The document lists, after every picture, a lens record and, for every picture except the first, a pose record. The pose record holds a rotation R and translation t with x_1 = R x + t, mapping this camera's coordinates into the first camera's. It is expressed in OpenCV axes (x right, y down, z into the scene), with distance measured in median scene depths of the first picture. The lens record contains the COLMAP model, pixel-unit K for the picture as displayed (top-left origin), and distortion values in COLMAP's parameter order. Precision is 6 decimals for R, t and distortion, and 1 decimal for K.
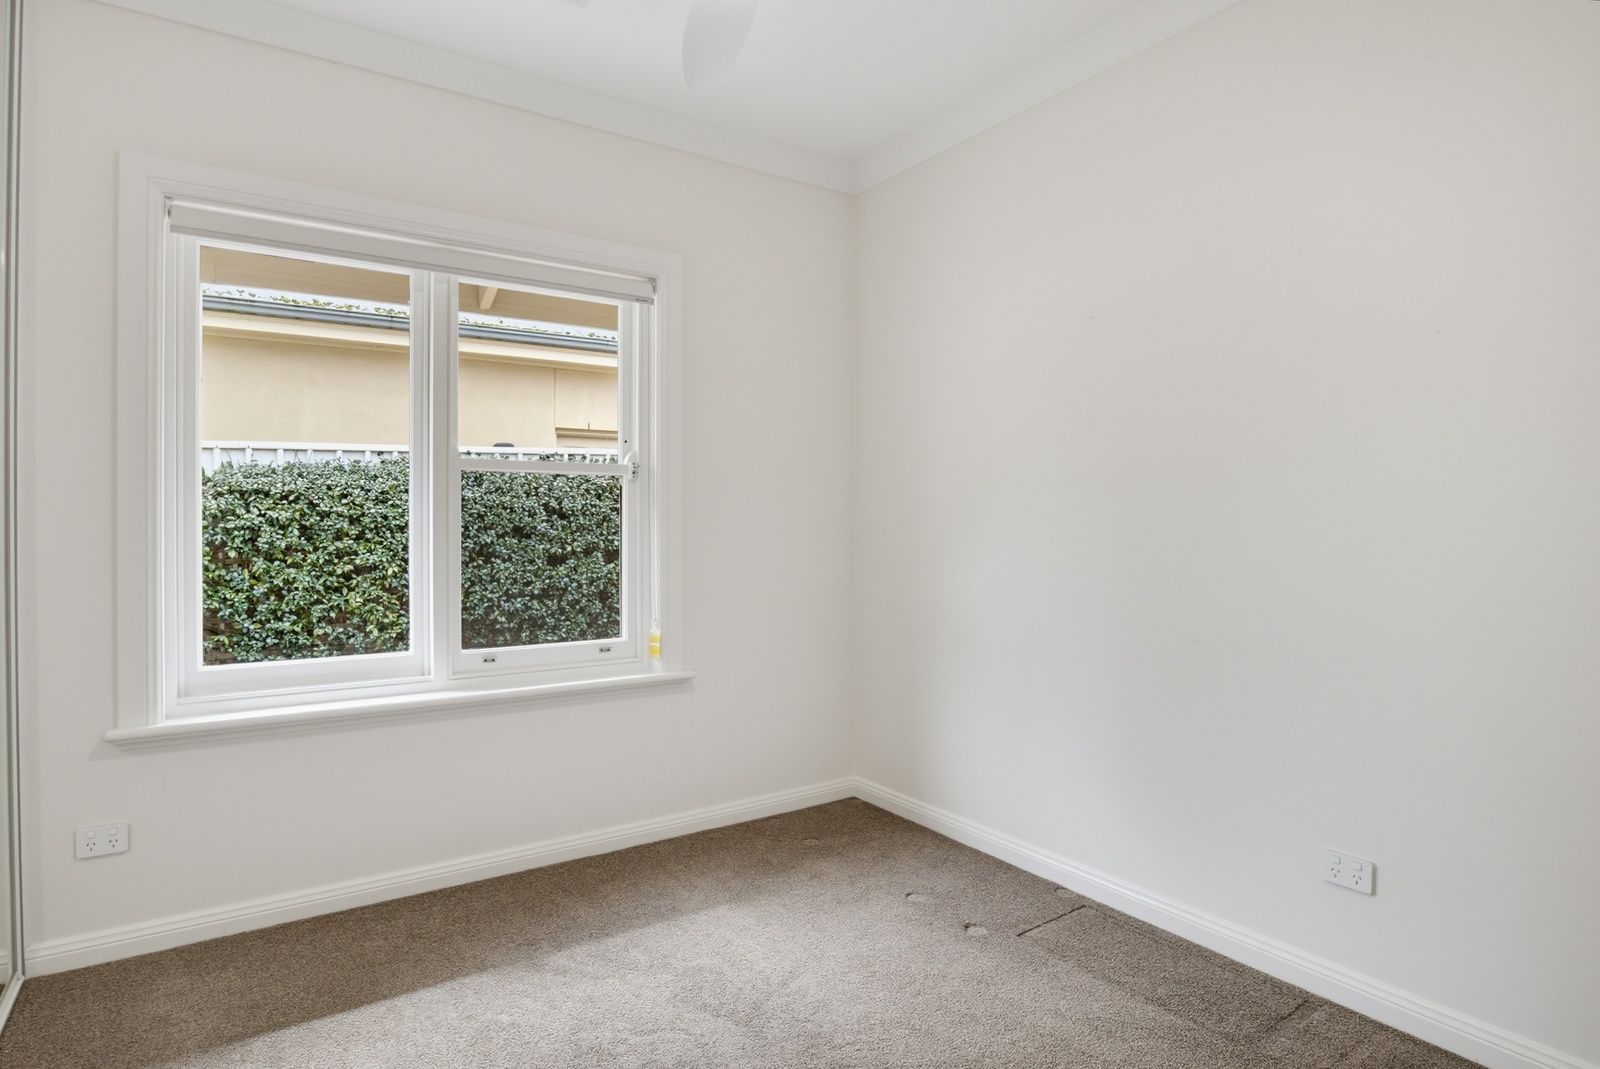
lens RADIAL K [[857.7, 0, 807.8], [0, 857.7, 529.7], [0, 0, 1]] dist [0.007939, 0.001729]
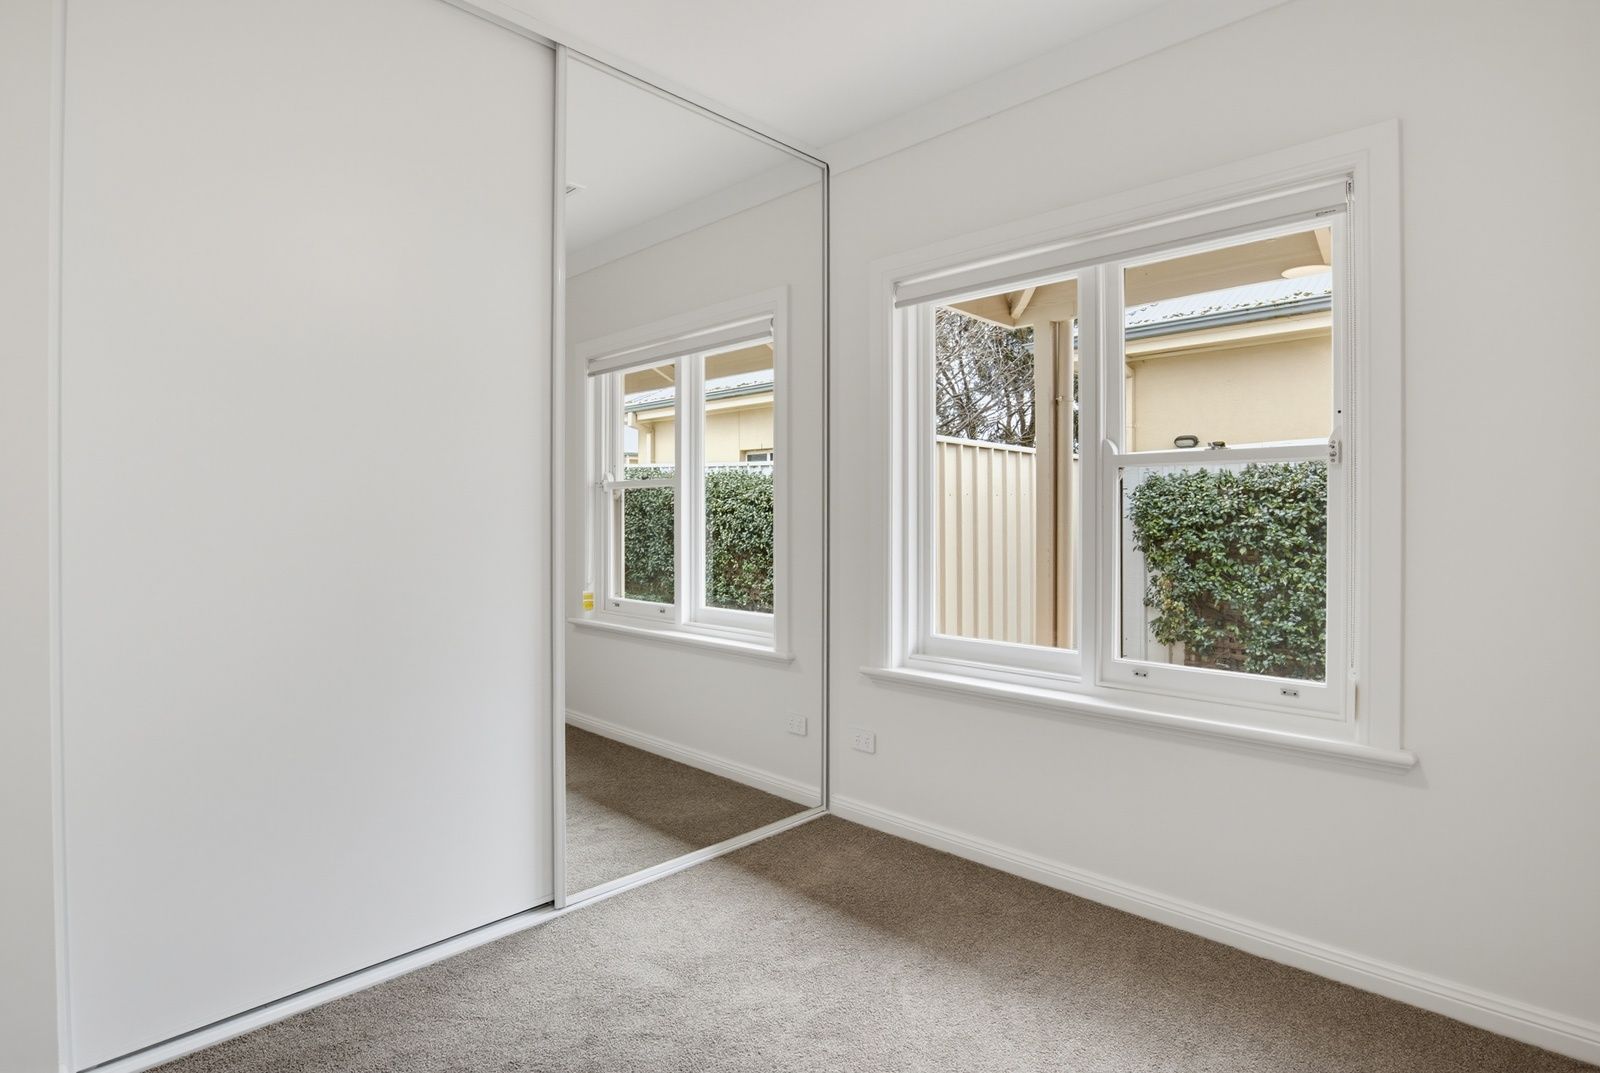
lens RADIAL K [[857.7, 0, 807.2], [0, 857.7, 527.3], [0, 0, 1]] dist [0.007939, 0.001729]
pose [[0.228542, 0.014411, -0.973427, 0.229484], [-0.013655, 0.999840, 0.011596, -0.005176], [0.973438, 0.010642, 0.228702, 0.235764]]
